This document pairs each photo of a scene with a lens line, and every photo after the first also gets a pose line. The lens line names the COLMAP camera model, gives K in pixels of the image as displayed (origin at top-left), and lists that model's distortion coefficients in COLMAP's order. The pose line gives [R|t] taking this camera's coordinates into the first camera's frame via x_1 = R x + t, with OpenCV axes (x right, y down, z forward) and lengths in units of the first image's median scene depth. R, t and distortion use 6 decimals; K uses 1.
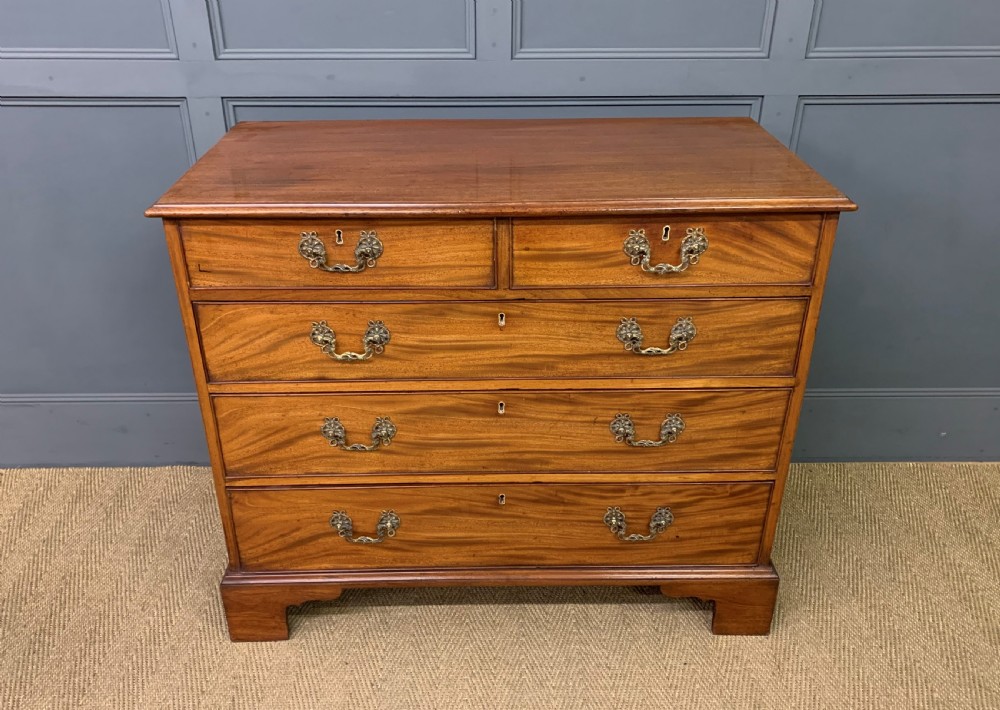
lens RADIAL K [[855.4, 0, 489.0], [0, 855.4, 350.9], [0, 0, 1]] dist [0.027380, -0.012671]
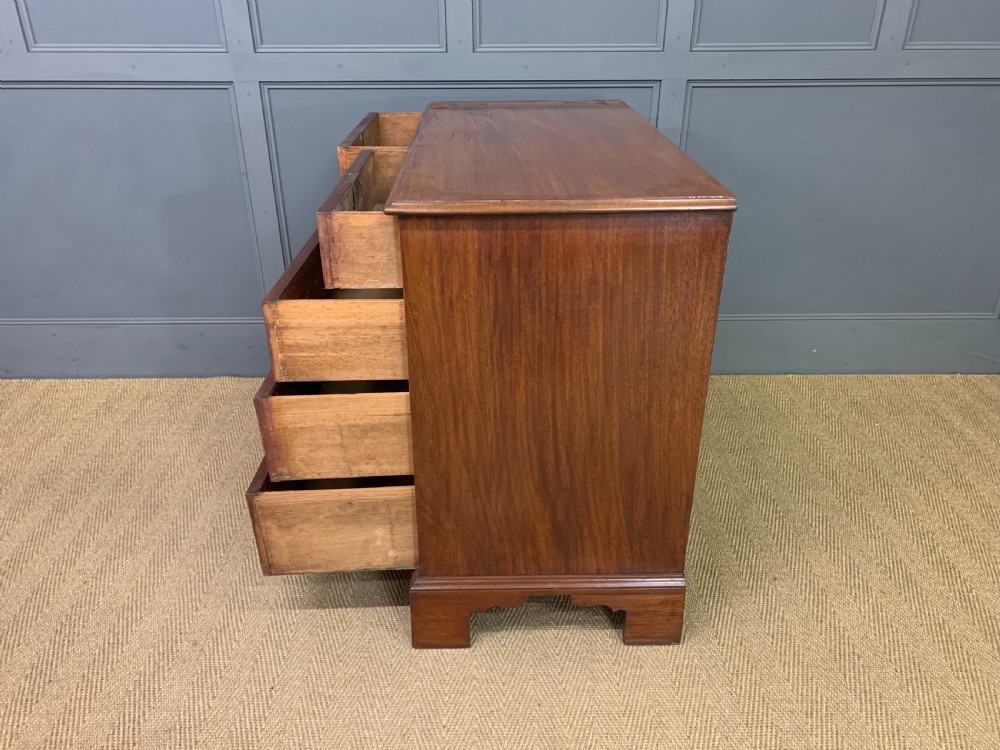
lens RADIAL K [[782.3, 0, 496.4], [0, 782.3, 373.2], [0, 0, 1]] dist [0.015534, 0.001959]
pose [[0.999995, -0.001383, -0.002945, 0.073414], [0.001332, 0.999850, -0.017241, 0.209550], [0.002968, 0.017237, 0.999847, -0.254608]]
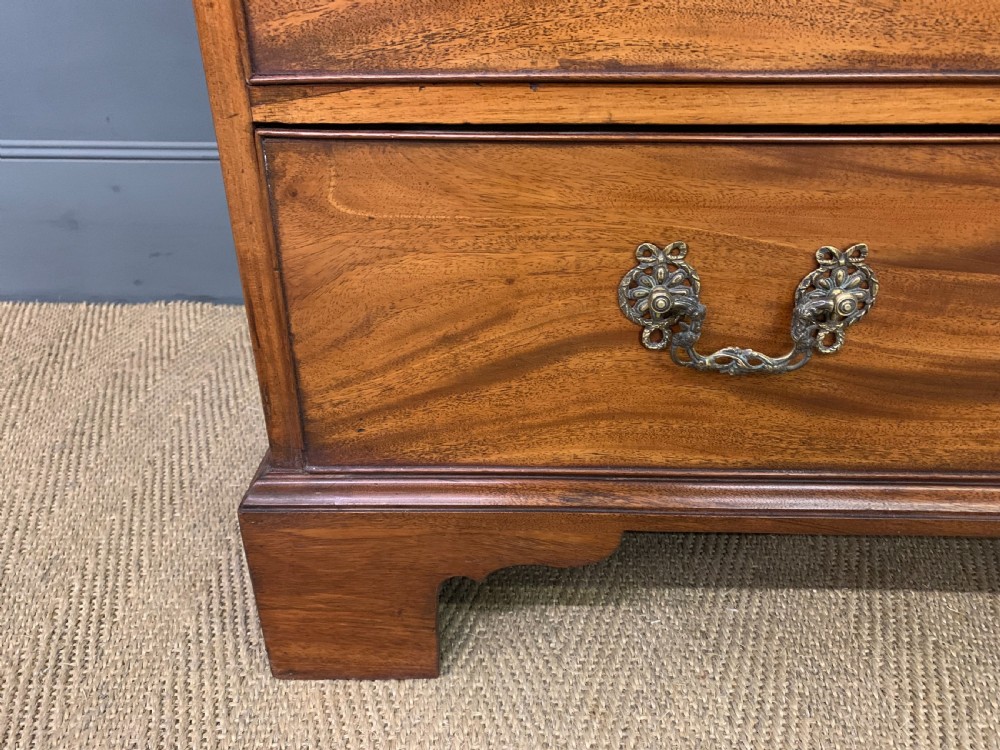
lens RADIAL K [[780.9, 0, 487.4], [0, 780.9, 376.7], [0, 0, 1]] dist [0.015779, -0.000193]
pose [[0.999094, 0.020823, -0.037127, -0.222347], [-0.019599, 0.999262, 0.033027, 0.223441], [0.037788, -0.032270, 0.998765, 0.752511]]
